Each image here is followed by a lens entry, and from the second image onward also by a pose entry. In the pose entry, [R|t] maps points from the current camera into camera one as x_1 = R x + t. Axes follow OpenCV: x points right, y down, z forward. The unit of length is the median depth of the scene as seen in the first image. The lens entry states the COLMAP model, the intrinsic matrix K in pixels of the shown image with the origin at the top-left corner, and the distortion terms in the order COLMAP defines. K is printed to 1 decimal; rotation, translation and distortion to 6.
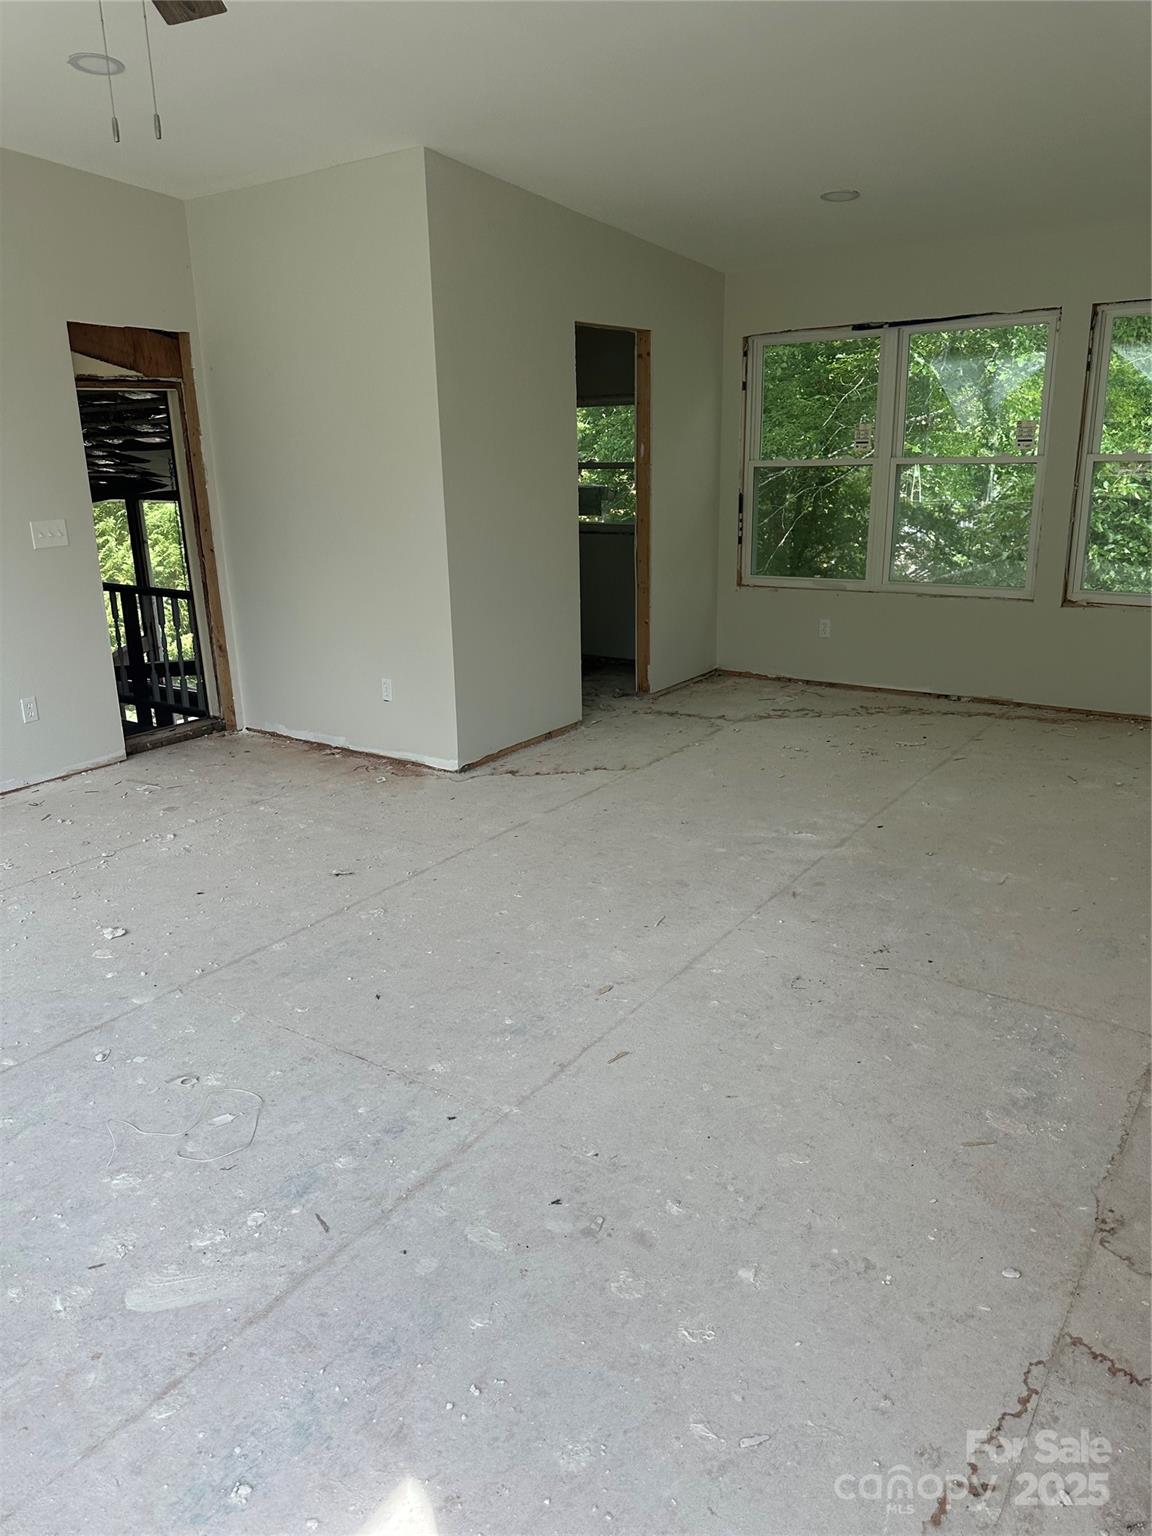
lens RADIAL K [[1073.2, 0, 576.0], [0, 1073.2, 768.0], [0, 0, 1]] dist [0.133819, -0.229979]
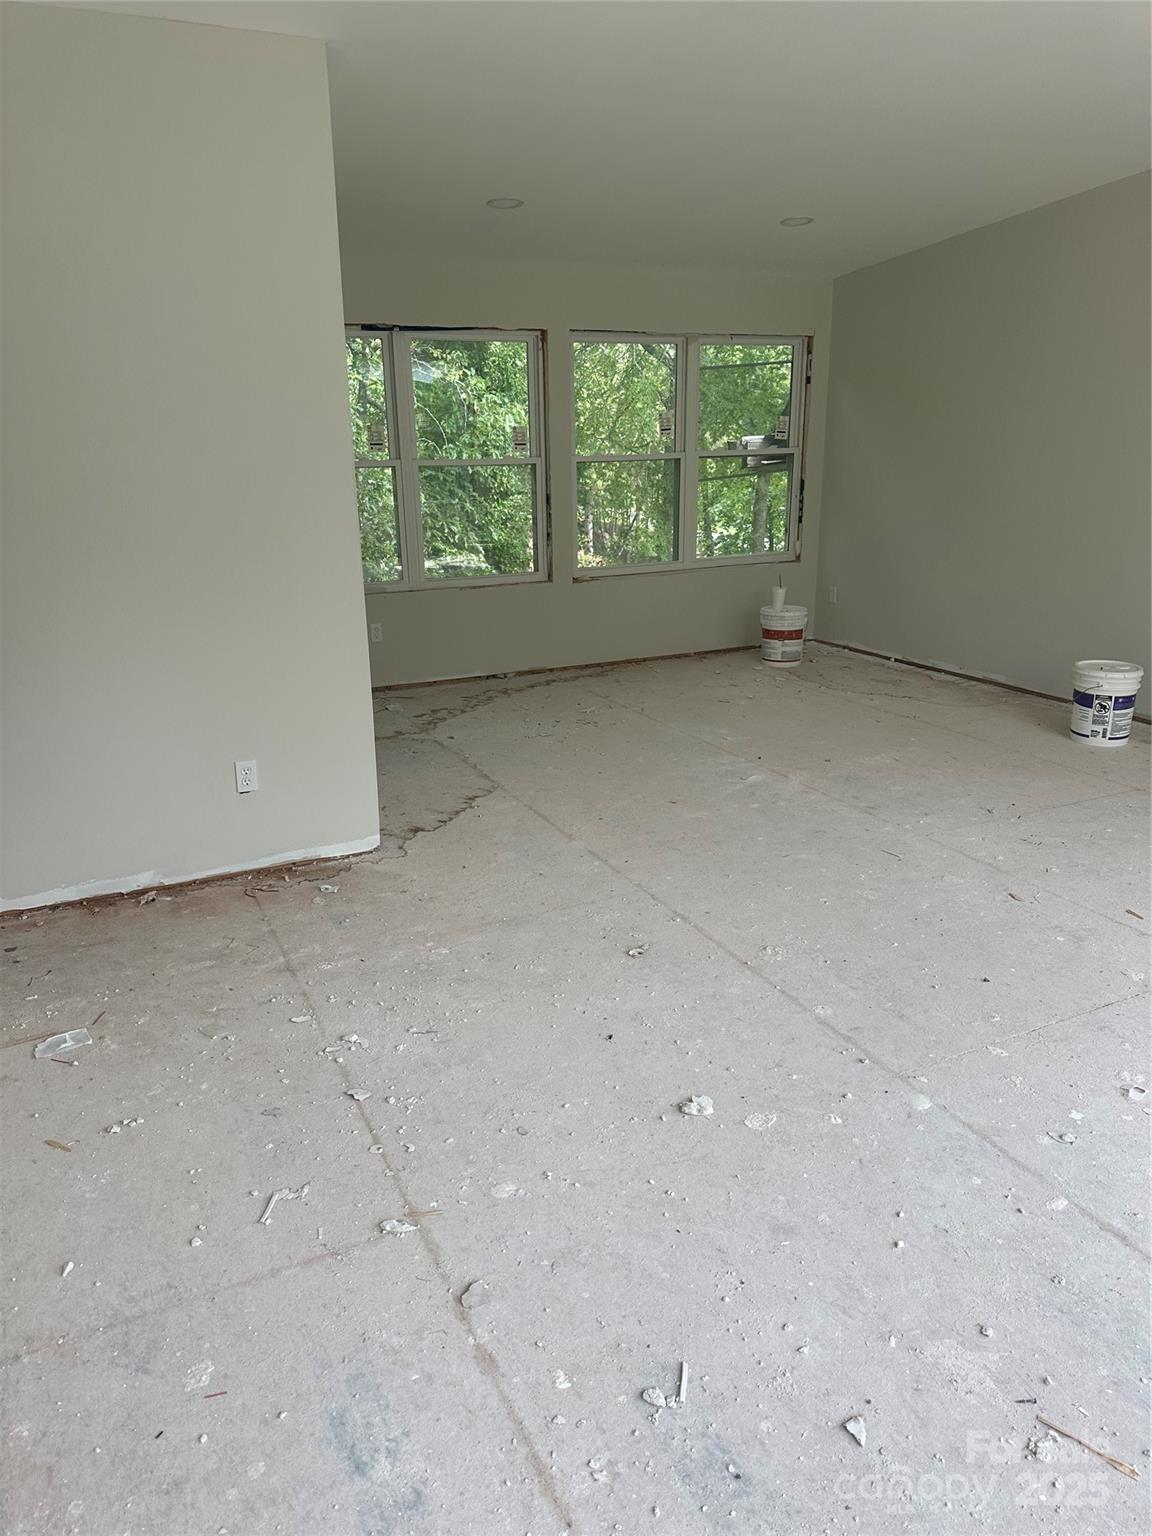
lens RADIAL K [[1073.2, 0, 576.0], [0, 1073.2, 768.0], [0, 0, 1]] dist [0.133819, -0.229979]
pose [[0.483006, -0.241993, 0.841513, -0.688990], [0.254850, 0.958297, 0.129300, -0.118244], [-0.837709, 0.152007, 0.524535, 0.454371]]
